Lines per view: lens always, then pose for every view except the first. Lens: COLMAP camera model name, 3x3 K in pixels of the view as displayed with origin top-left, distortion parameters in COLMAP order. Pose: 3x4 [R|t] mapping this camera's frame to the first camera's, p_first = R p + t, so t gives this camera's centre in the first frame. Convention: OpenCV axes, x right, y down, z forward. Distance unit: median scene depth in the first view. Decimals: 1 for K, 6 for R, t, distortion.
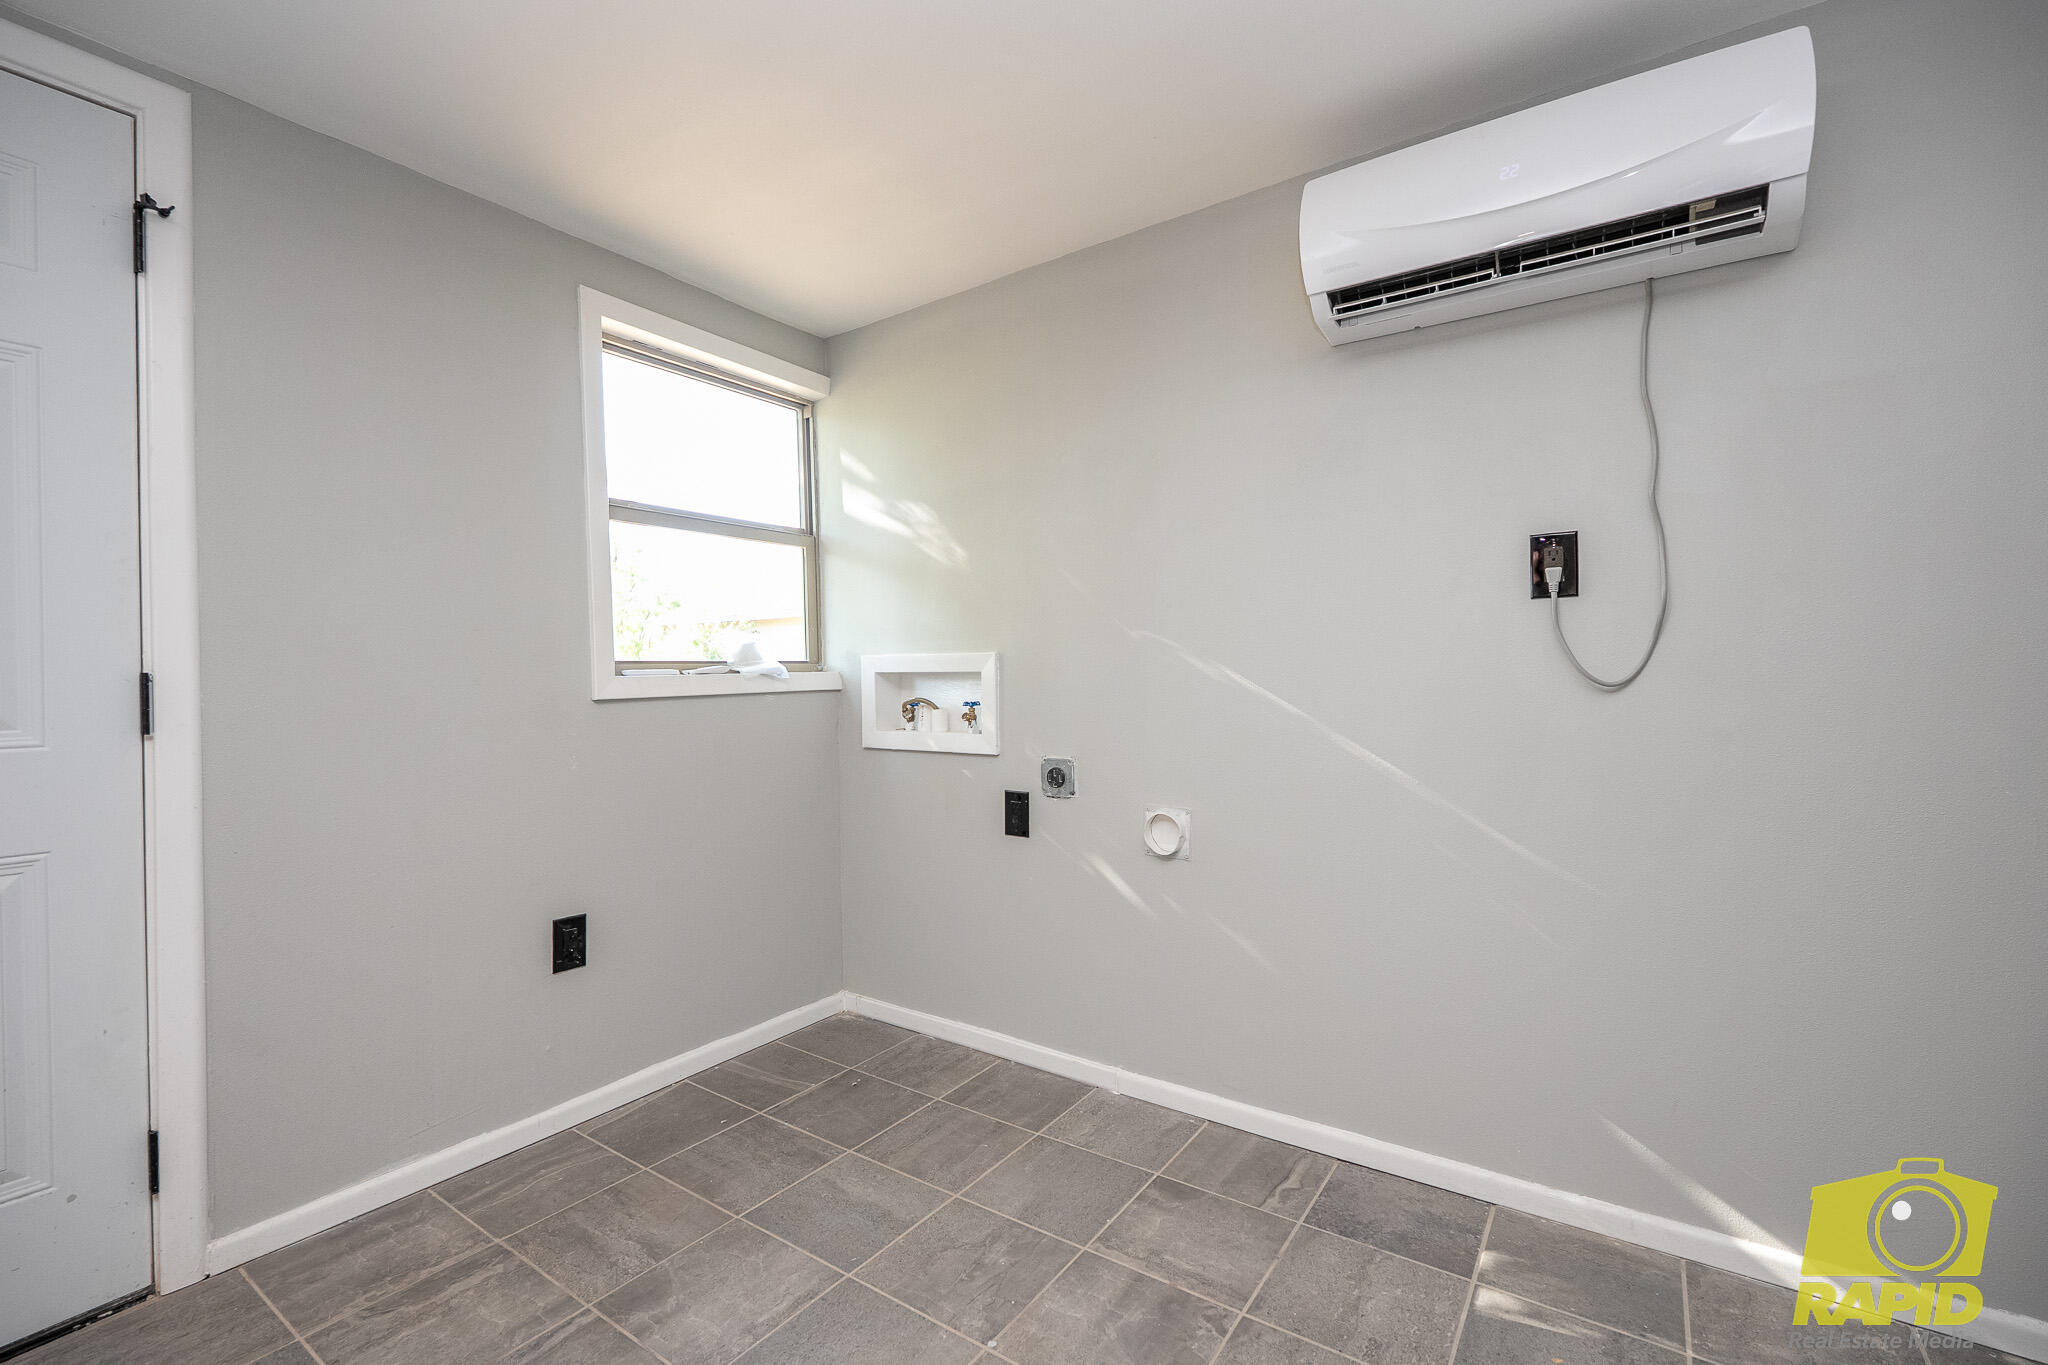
lens RADIAL K [[893.6, 0, 1024.0], [0, 893.6, 682.5], [0, 0, 1]] dist [-0.002232, -0.000359]
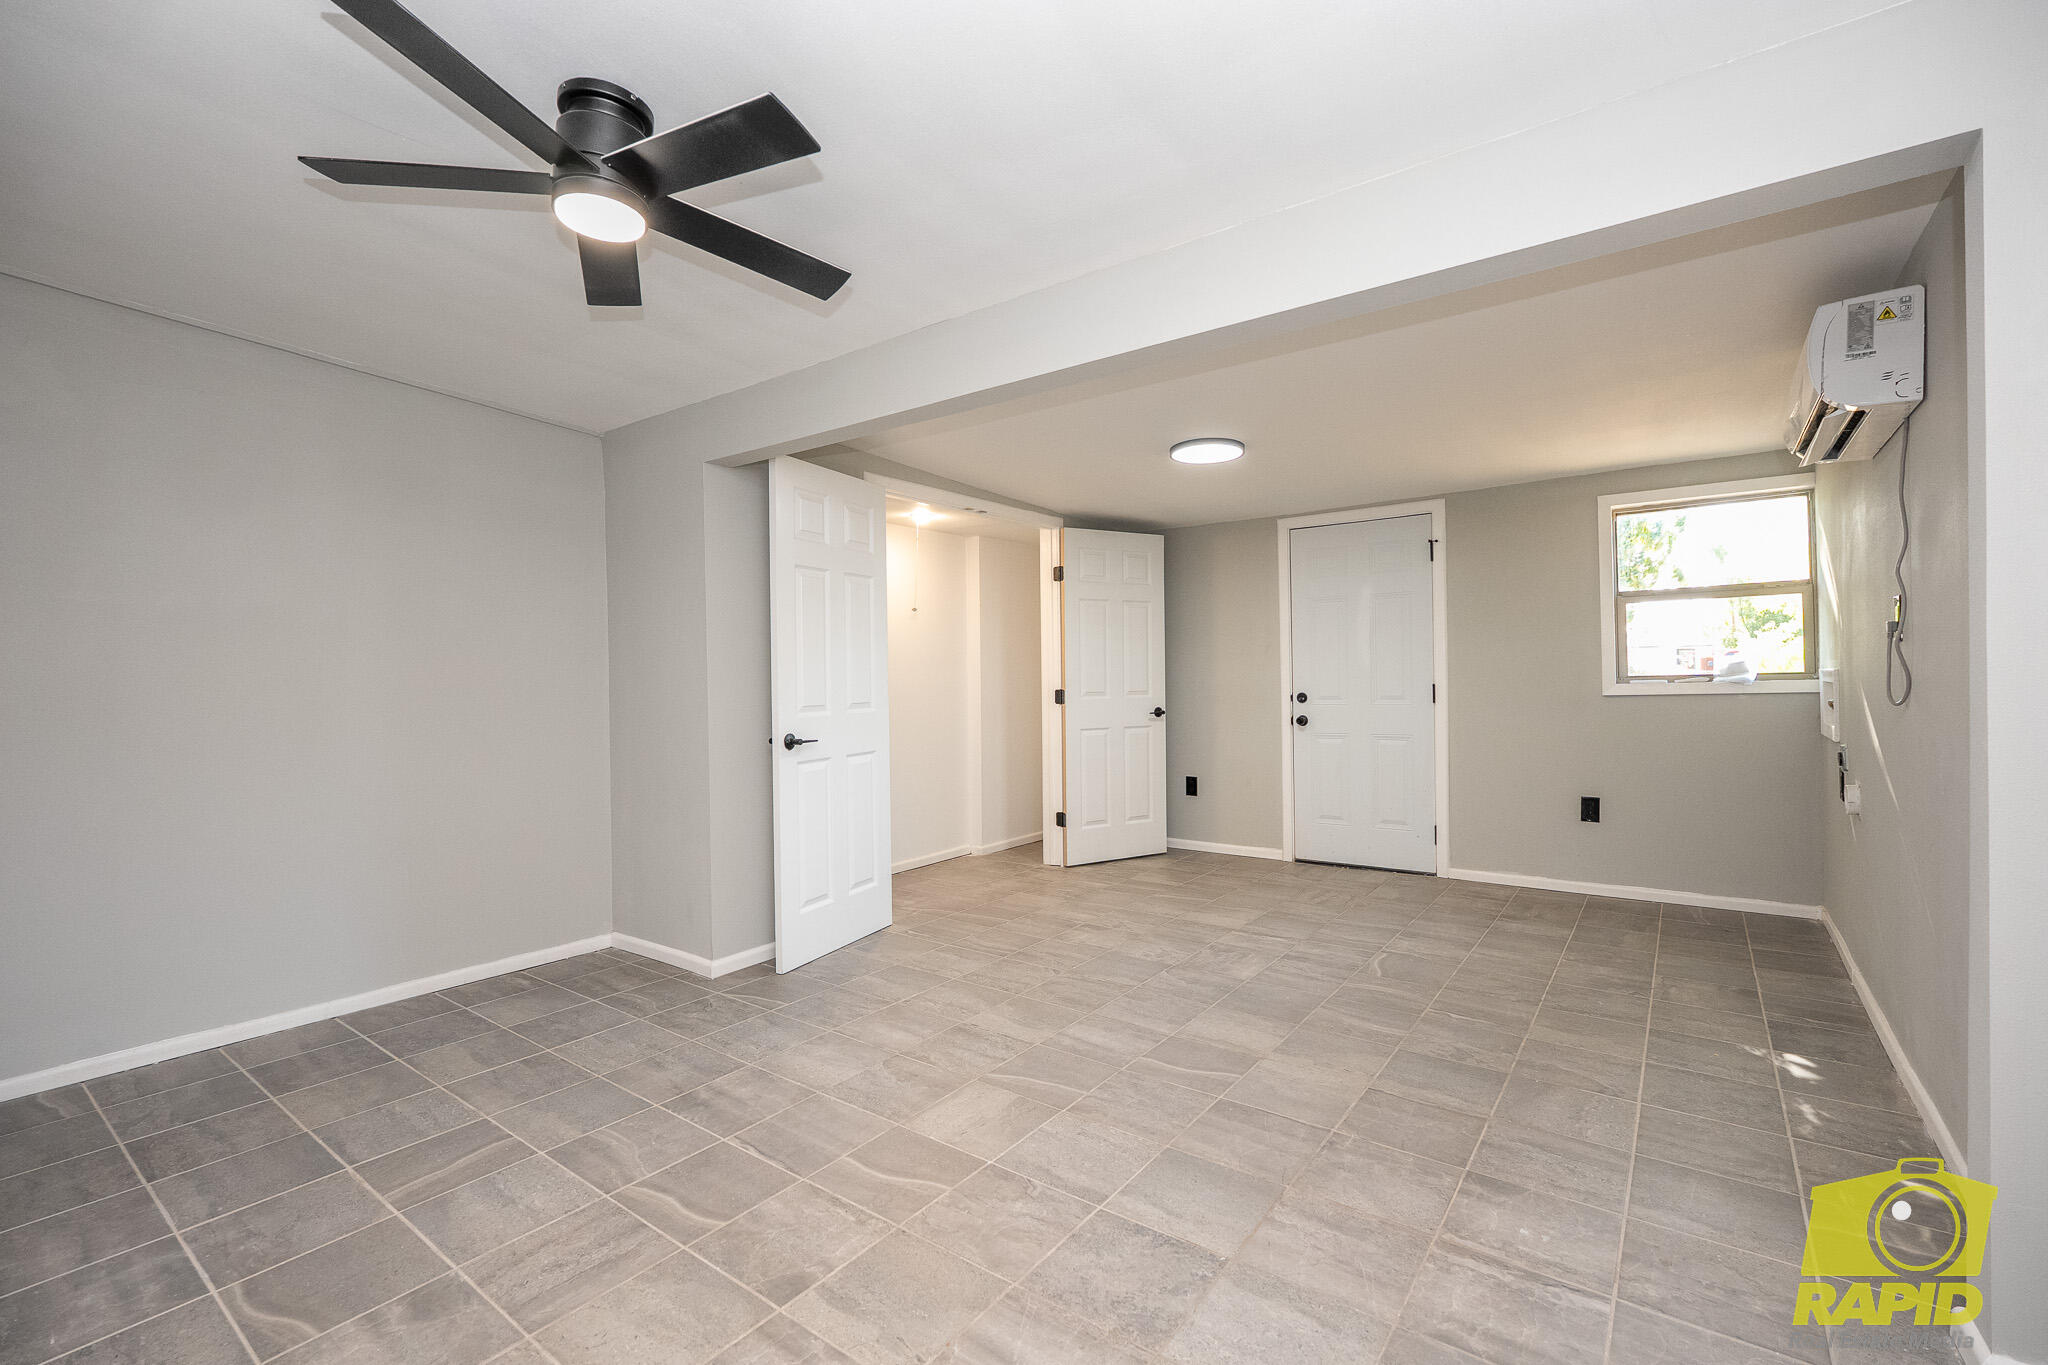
lens RADIAL K [[893.6, 0, 1024.0], [0, 893.6, 682.5], [0, 0, 1]] dist [-0.002232, -0.000359]
pose [[-0.036015, 0.012311, -0.999275, 1.641755], [0.011774, 0.999860, 0.011894, -0.051645], [0.999282, -0.011337, -0.036155, -0.266446]]
